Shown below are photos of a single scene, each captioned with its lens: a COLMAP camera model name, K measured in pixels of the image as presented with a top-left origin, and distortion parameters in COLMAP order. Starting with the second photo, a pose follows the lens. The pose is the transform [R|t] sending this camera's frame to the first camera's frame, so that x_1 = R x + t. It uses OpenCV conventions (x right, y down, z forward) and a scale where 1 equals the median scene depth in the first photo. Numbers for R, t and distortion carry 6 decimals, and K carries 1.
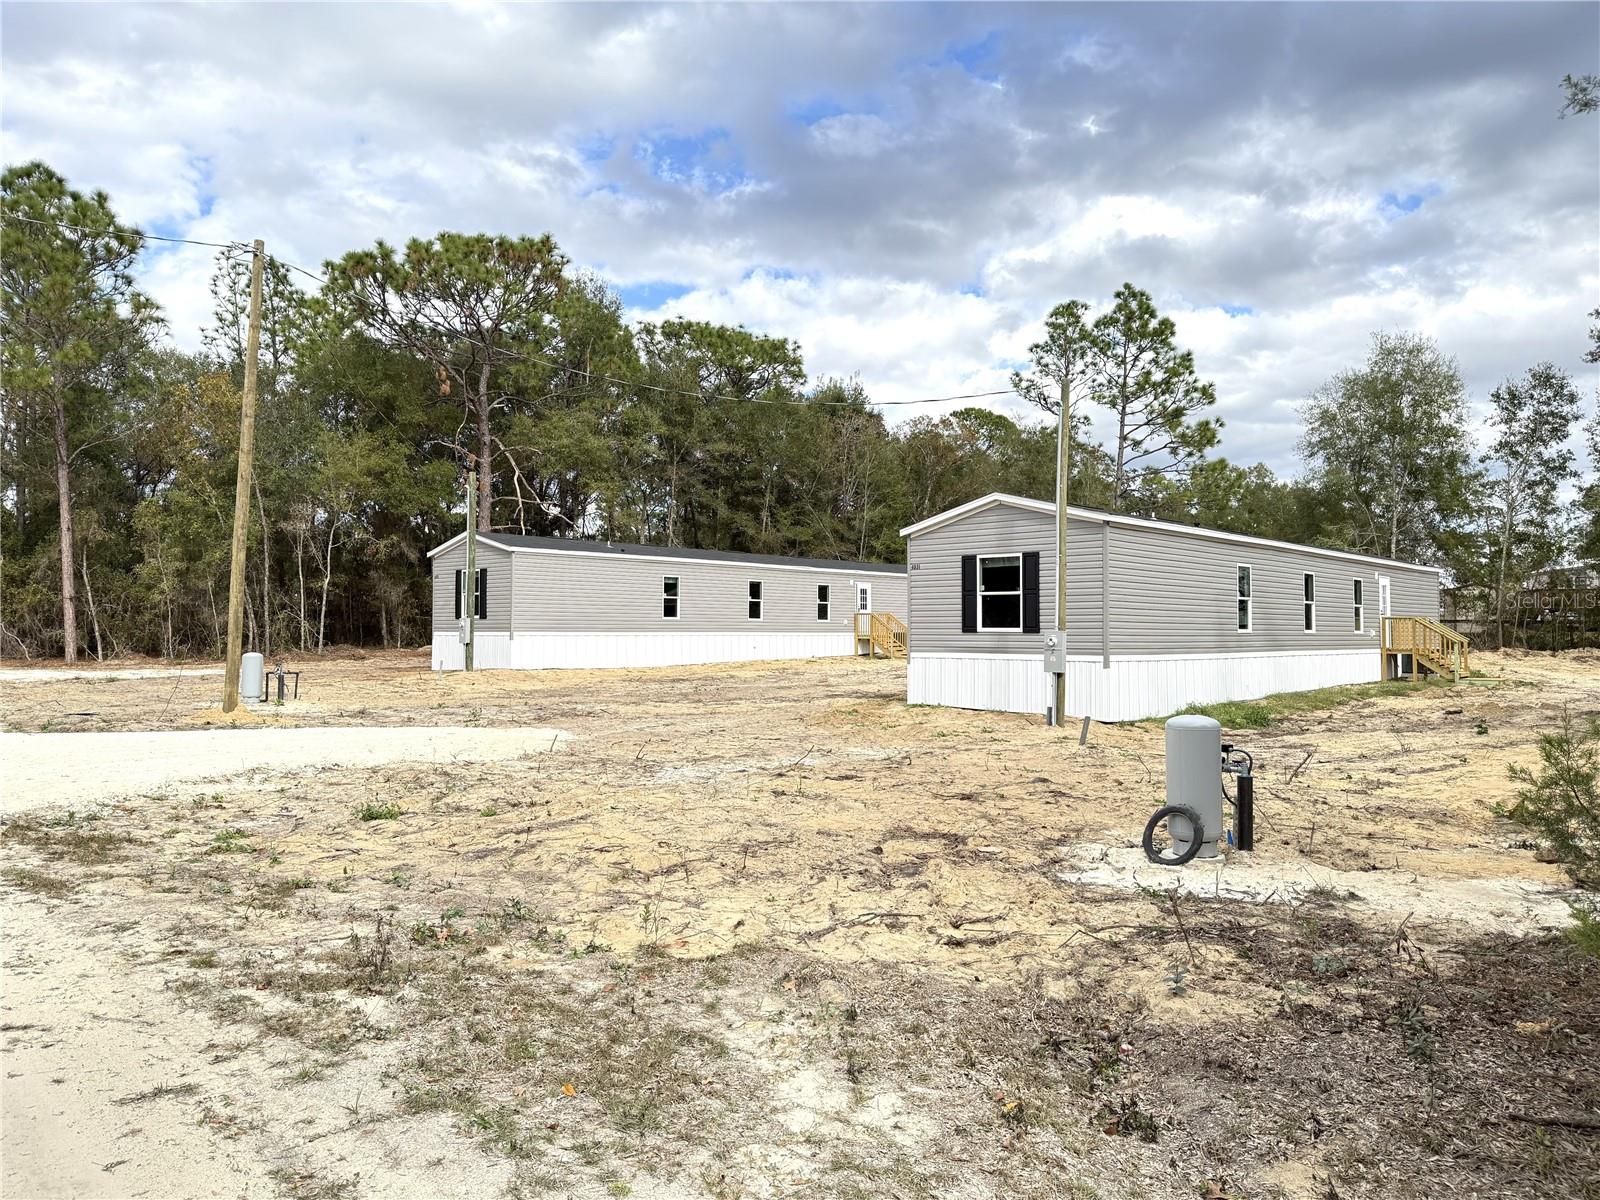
lens RADIAL K [[1152.8, 0, 795.0], [0, 1152.8, 604.0], [0, 0, 1]] dist [0.058045, -0.057239]
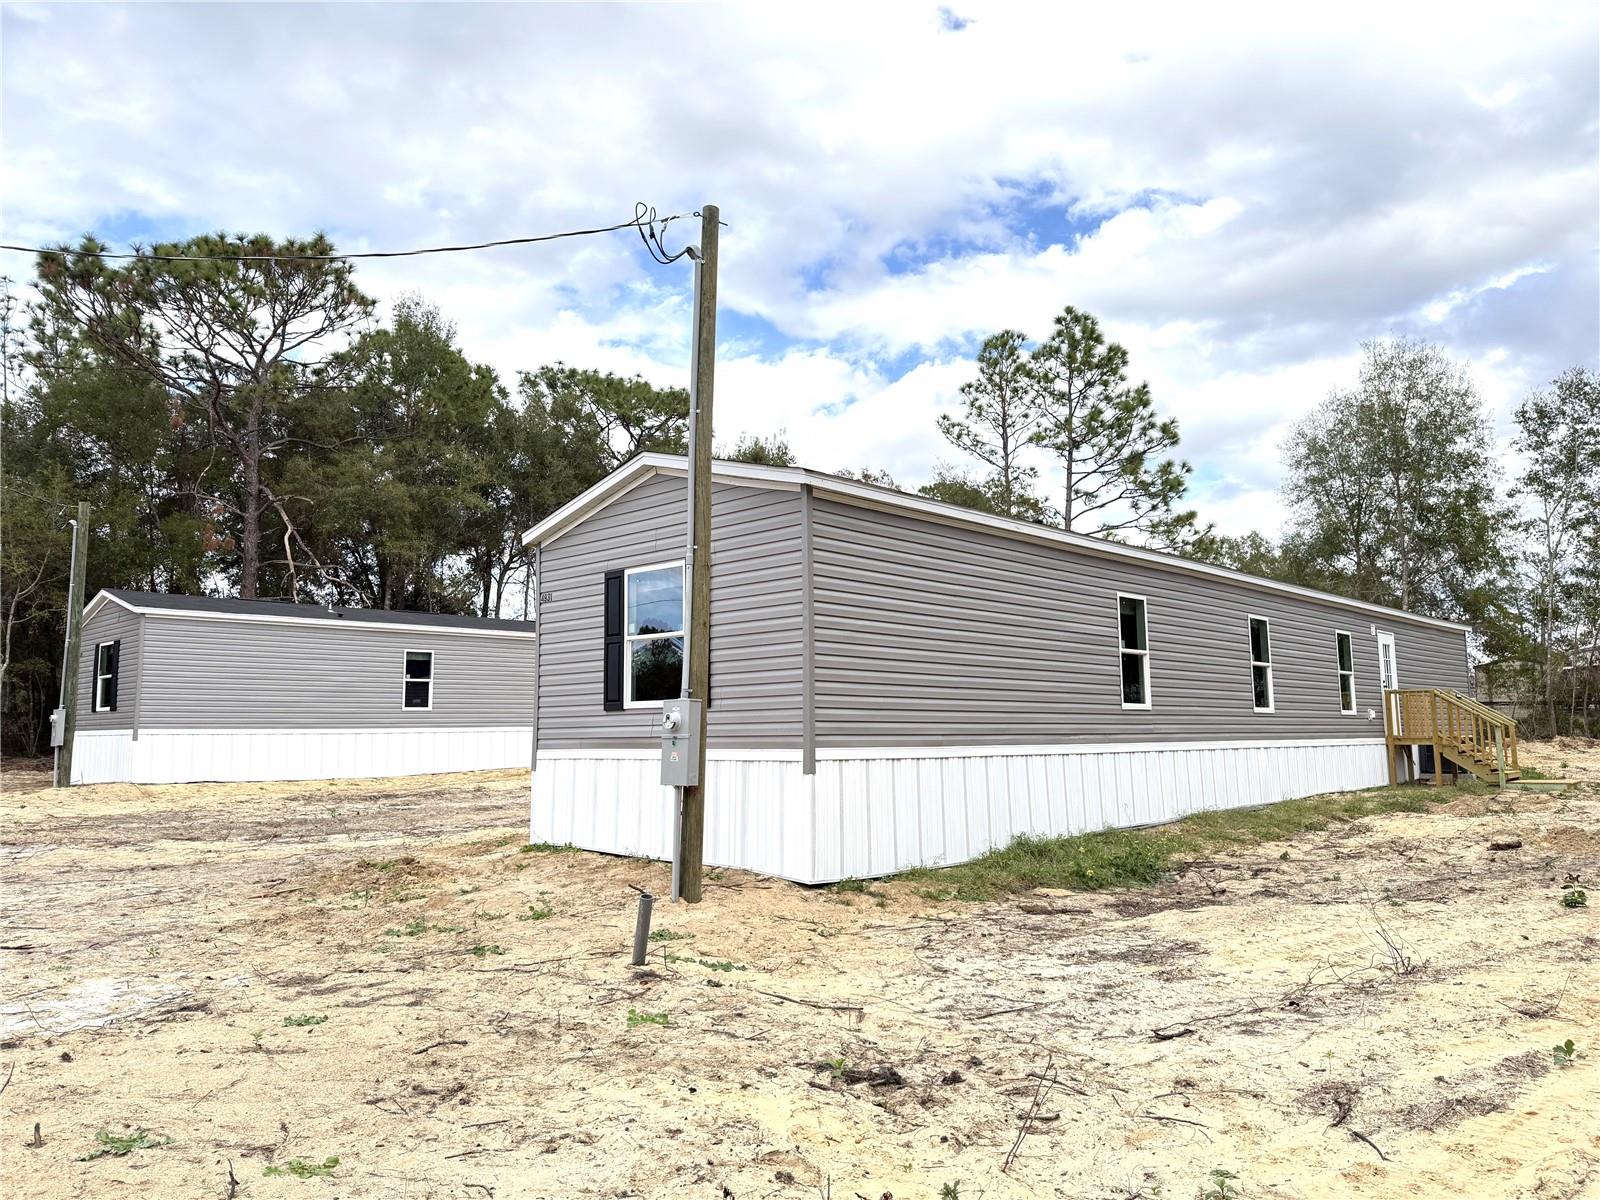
lens RADIAL K [[1152.8, 0, 797.8], [0, 1152.8, 592.9], [0, 0, 1]] dist [0.058045, -0.057239]
pose [[0.999777, -0.014221, -0.015612, 0.118095], [0.012637, 0.995180, -0.097251, 0.011199], [0.016920, 0.097032, 0.995137, 0.213138]]
